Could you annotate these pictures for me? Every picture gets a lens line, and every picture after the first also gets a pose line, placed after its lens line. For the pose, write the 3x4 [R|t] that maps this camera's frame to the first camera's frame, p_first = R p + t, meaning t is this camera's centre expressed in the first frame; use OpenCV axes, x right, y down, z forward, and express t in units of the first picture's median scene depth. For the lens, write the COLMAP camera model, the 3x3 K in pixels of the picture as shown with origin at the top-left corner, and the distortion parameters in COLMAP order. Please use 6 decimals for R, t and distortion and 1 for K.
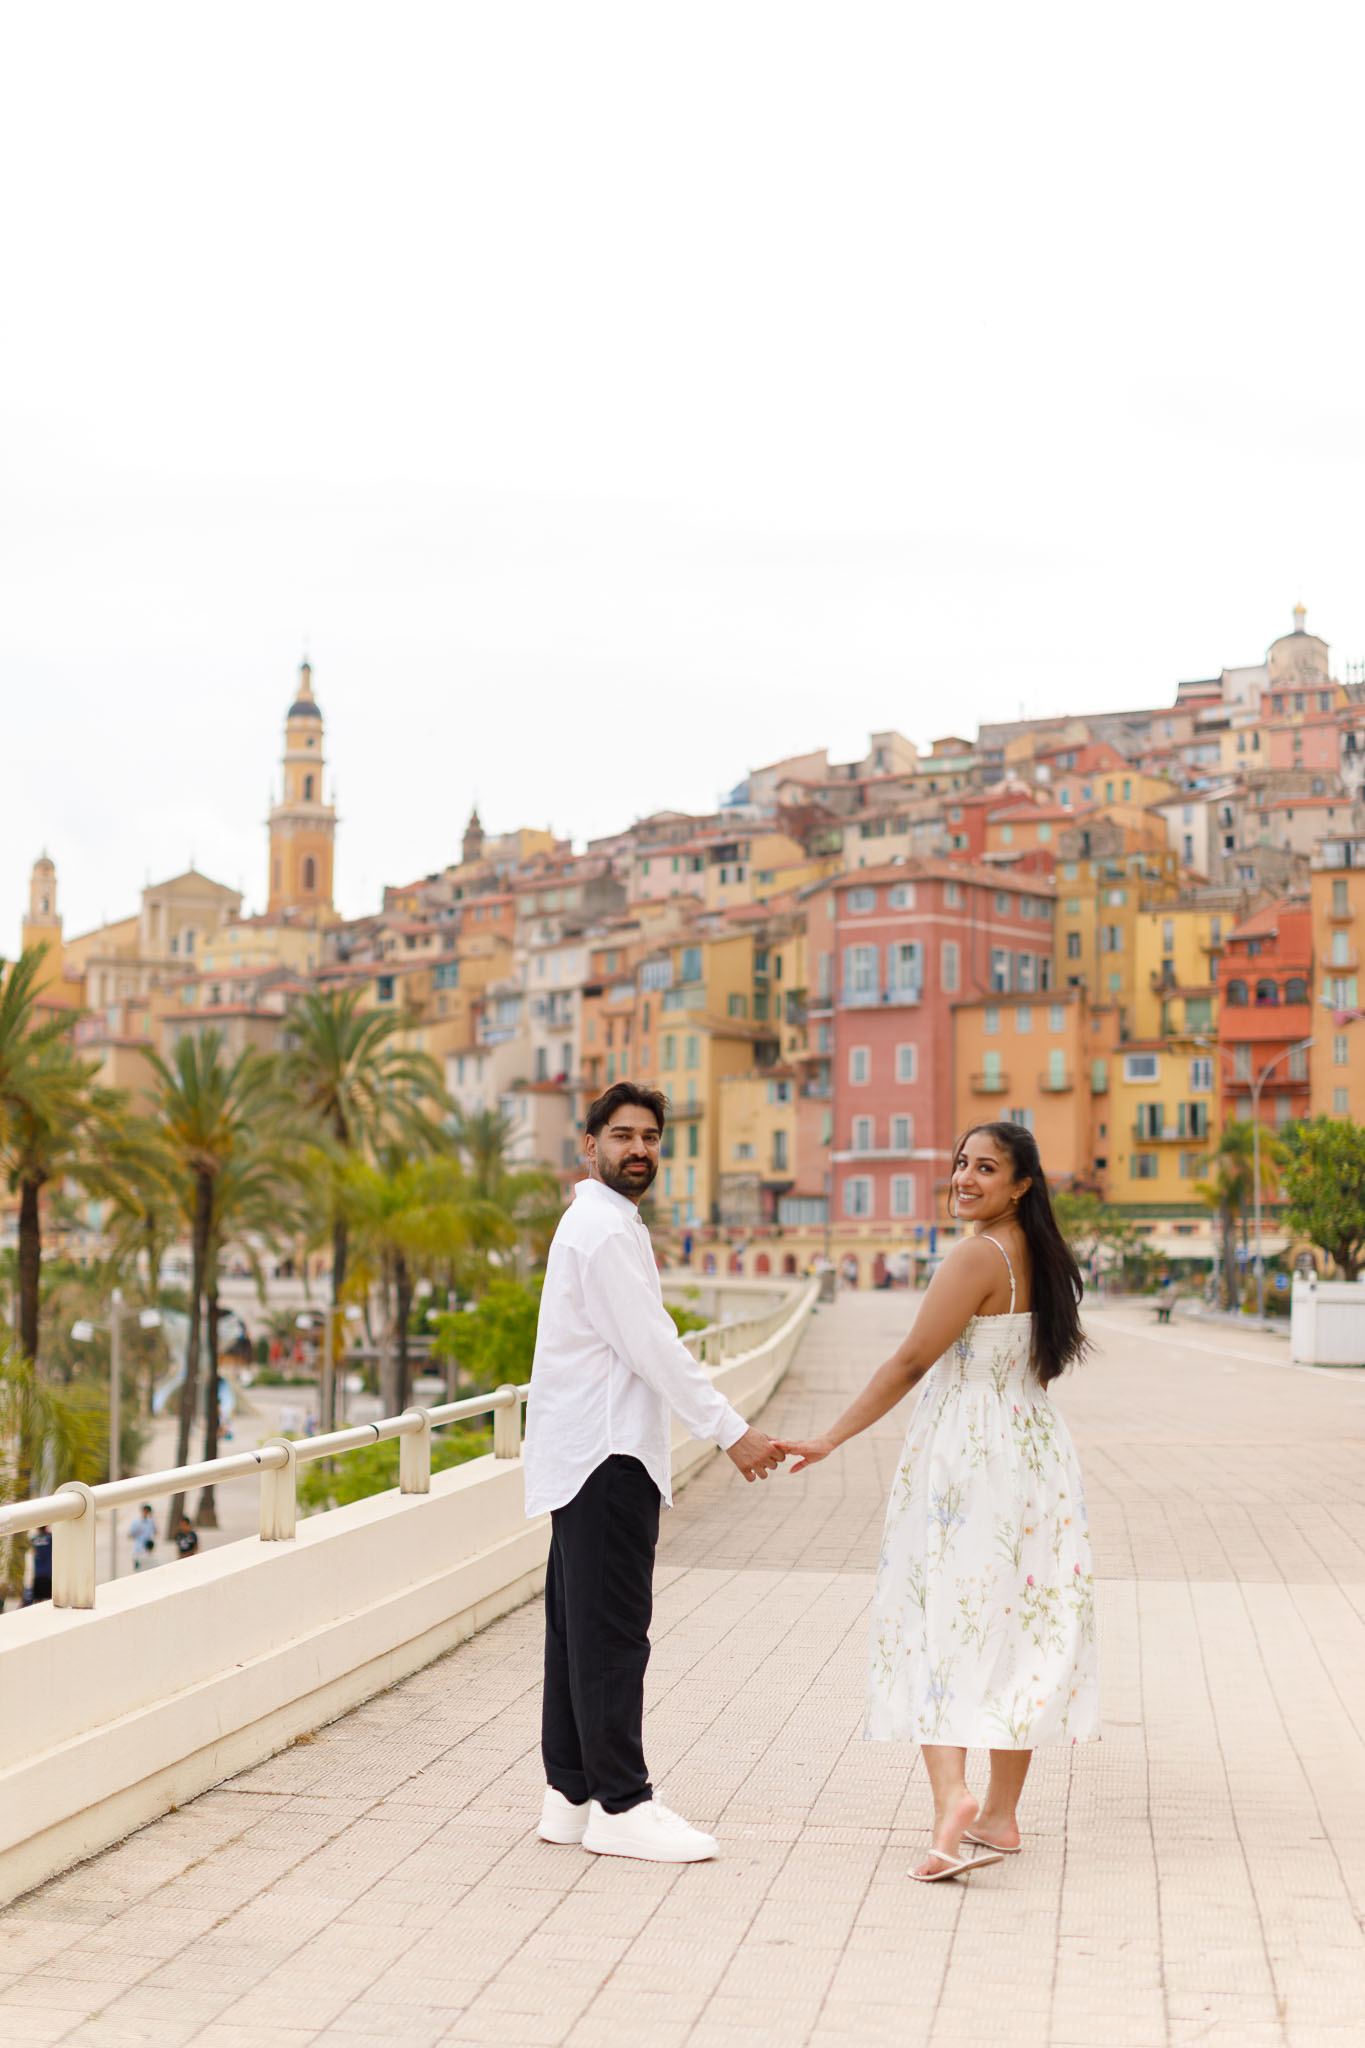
lens RADIAL K [[3088.5, 0, 670.0], [0, 3088.5, 1033.8], [0, 0, 1]] dist [-0.156702, 0.000000]
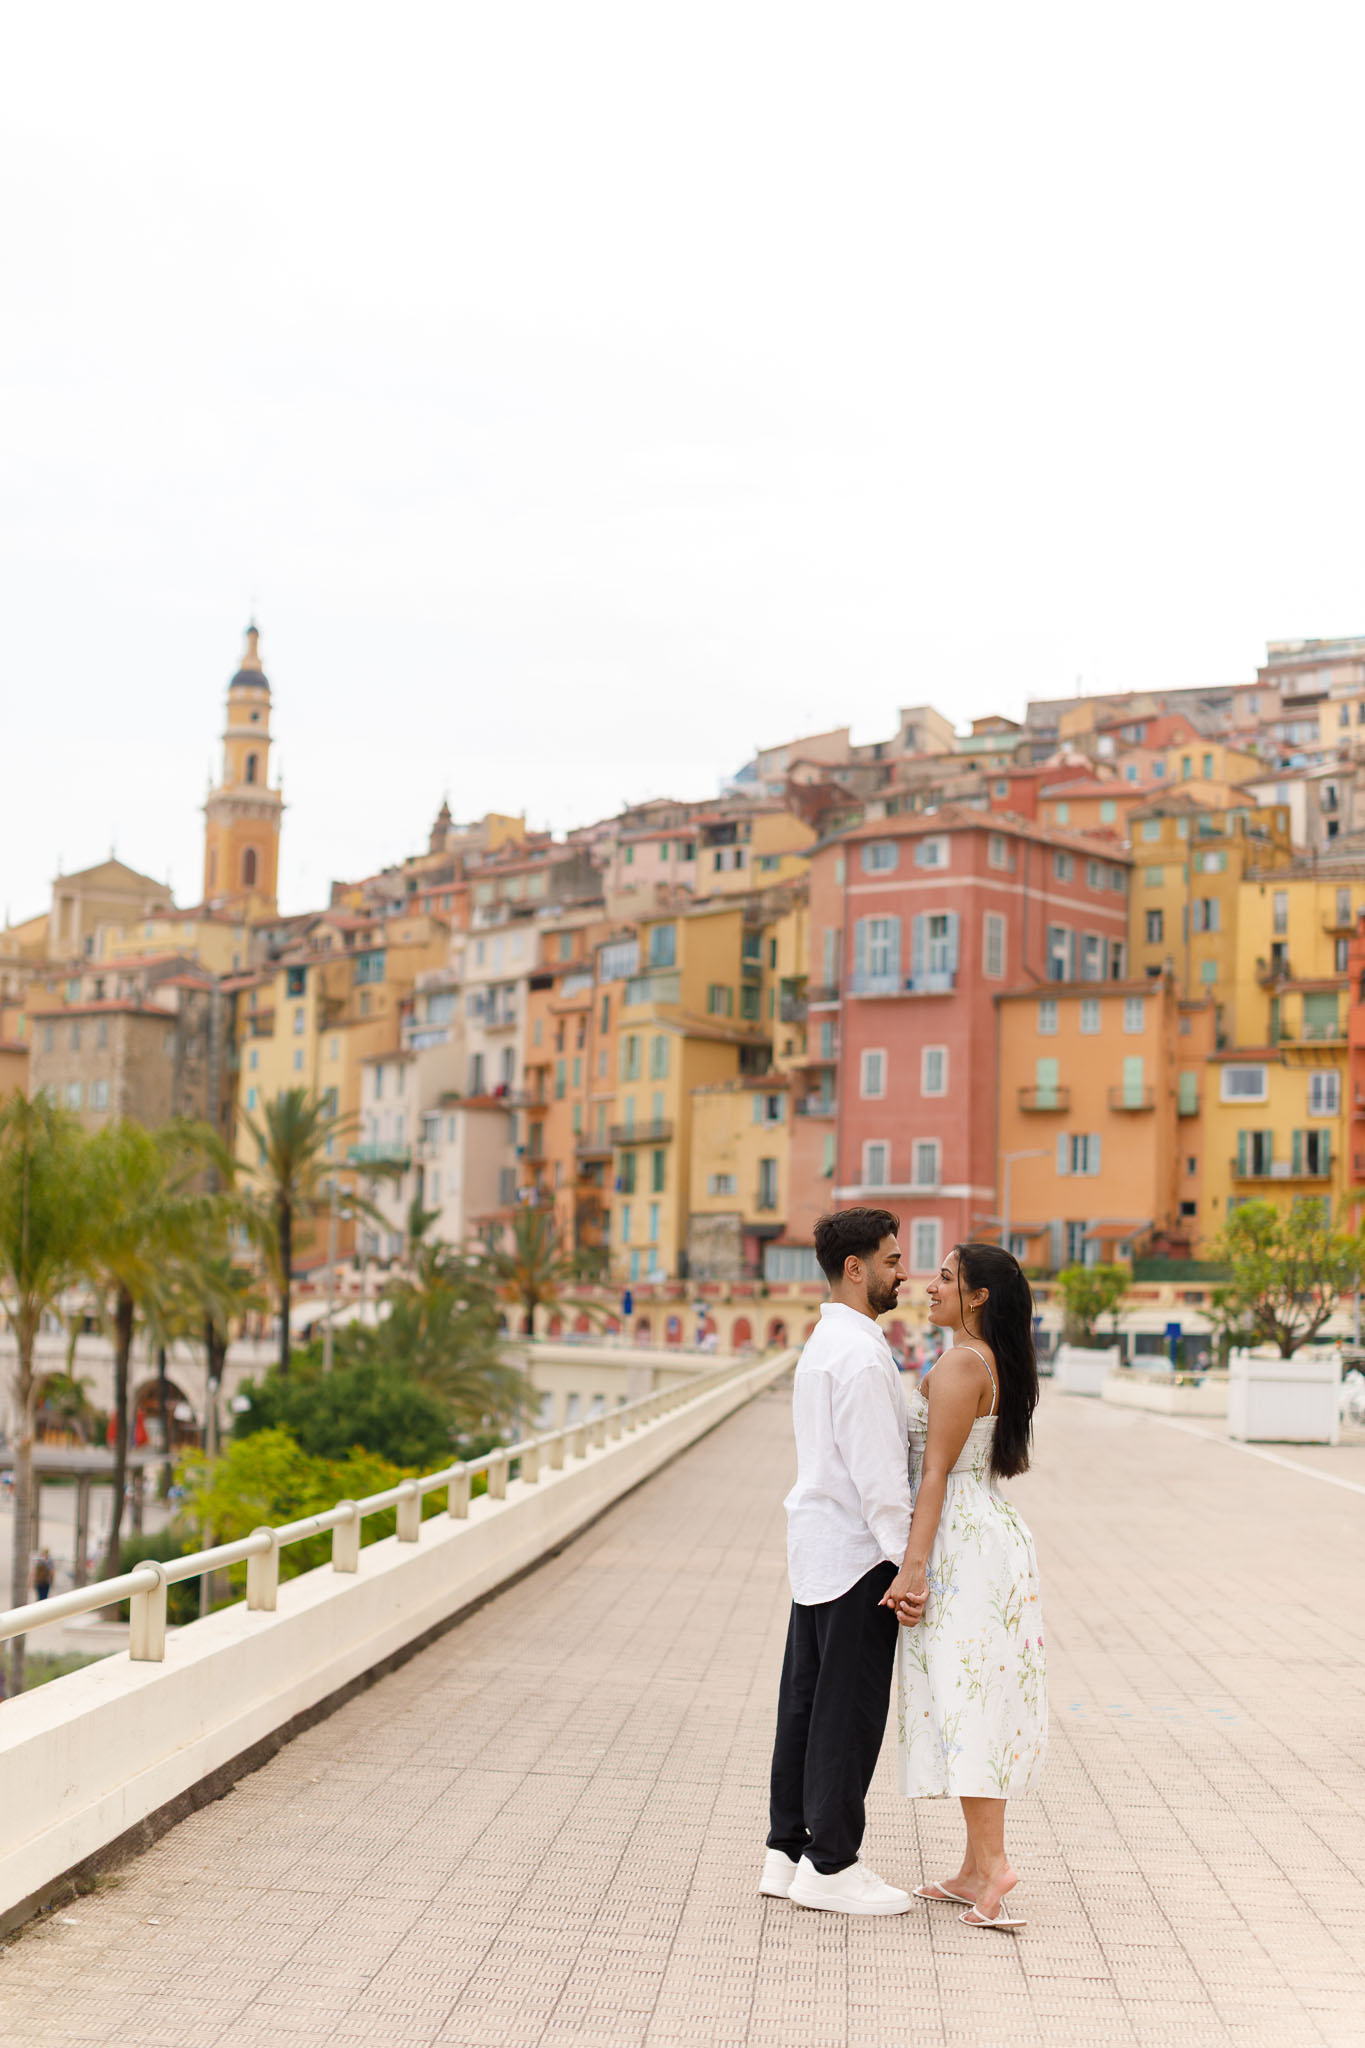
lens RADIAL K [[3088.5, 0, 660.9], [0, 3088.5, 998.1], [0, 0, 1]] dist [-0.156702, 0.000000]
pose [[0.999695, 0.020821, -0.013313, 0.017050], [-0.021236, 0.999268, -0.031823, 0.015444], [0.012640, 0.032096, 0.999405, 0.215278]]
